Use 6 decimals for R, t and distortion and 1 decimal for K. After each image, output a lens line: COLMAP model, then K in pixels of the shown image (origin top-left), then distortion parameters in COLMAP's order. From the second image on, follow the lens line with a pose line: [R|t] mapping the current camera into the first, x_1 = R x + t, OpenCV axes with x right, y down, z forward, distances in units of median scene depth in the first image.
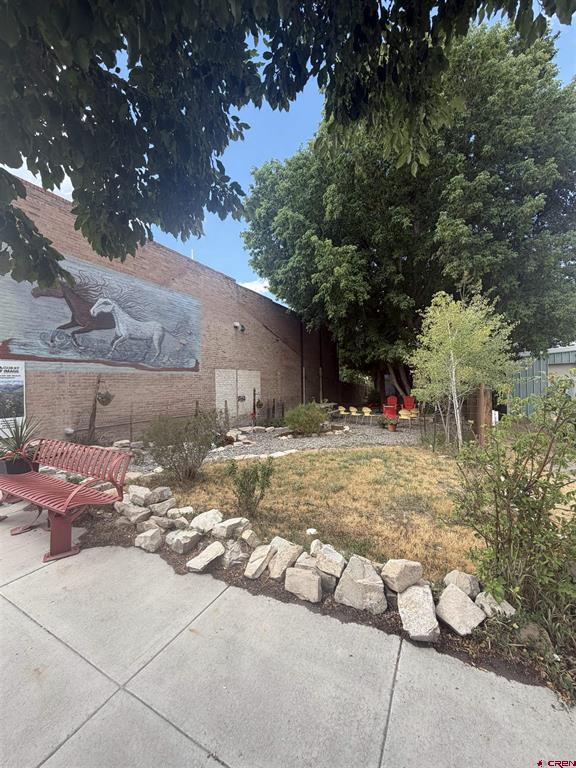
lens RADIAL K [[309.0, 0, 288.0], [0, 309.0, 384.0], [0, 0, 1]] dist [0.000185, 0.000020]
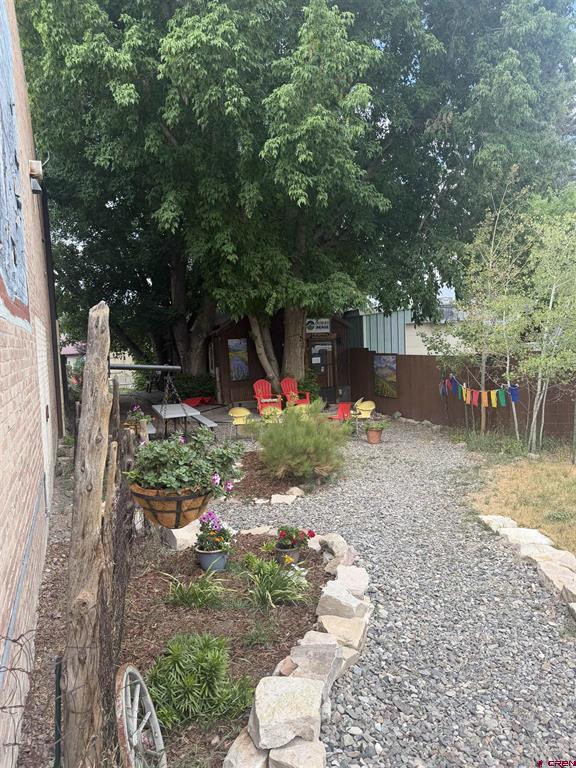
lens RADIAL K [[553.8, 0, 288.0], [0, 553.8, 384.0], [0, 0, 1]] dist [0.082393, -0.106477]
pose [[0.653071, -0.064137, 0.754576, -0.641405], [0.033972, 0.997885, 0.055415, -0.008900], [-0.756534, -0.010555, 0.653869, 0.669882]]
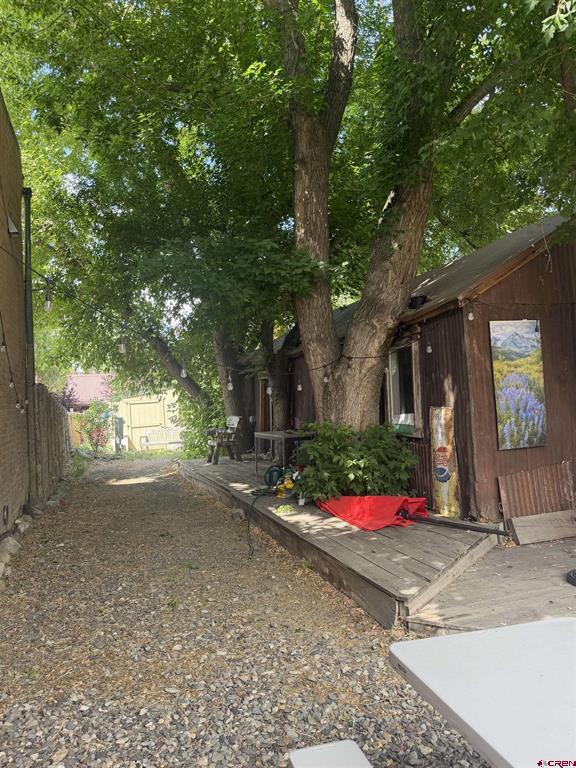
lens RADIAL K [[553.8, 0, 288.0], [0, 553.8, 384.0], [0, 0, 1]] dist [0.082393, -0.106477]
pose [[0.697976, 0.008383, 0.716072, 0.048242], [0.030435, 0.998681, -0.041358, 0.024488], [-0.715474, 0.050661, 0.696800, 1.767855]]
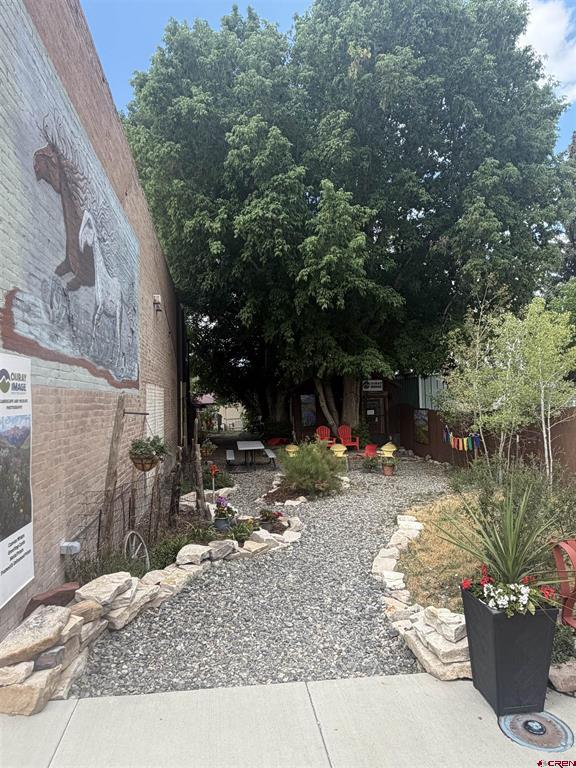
lens RADIAL K [[486.9, 0, 288.0], [0, 486.9, 384.0], [0, 0, 1]] dist [0.001735, 0.000694]
pose [[0.808120, 0.017147, 0.588768, -0.700029], [0.012070, 0.998884, -0.045658, -0.012885], [-0.588894, 0.044004, 0.807012, 0.302850]]
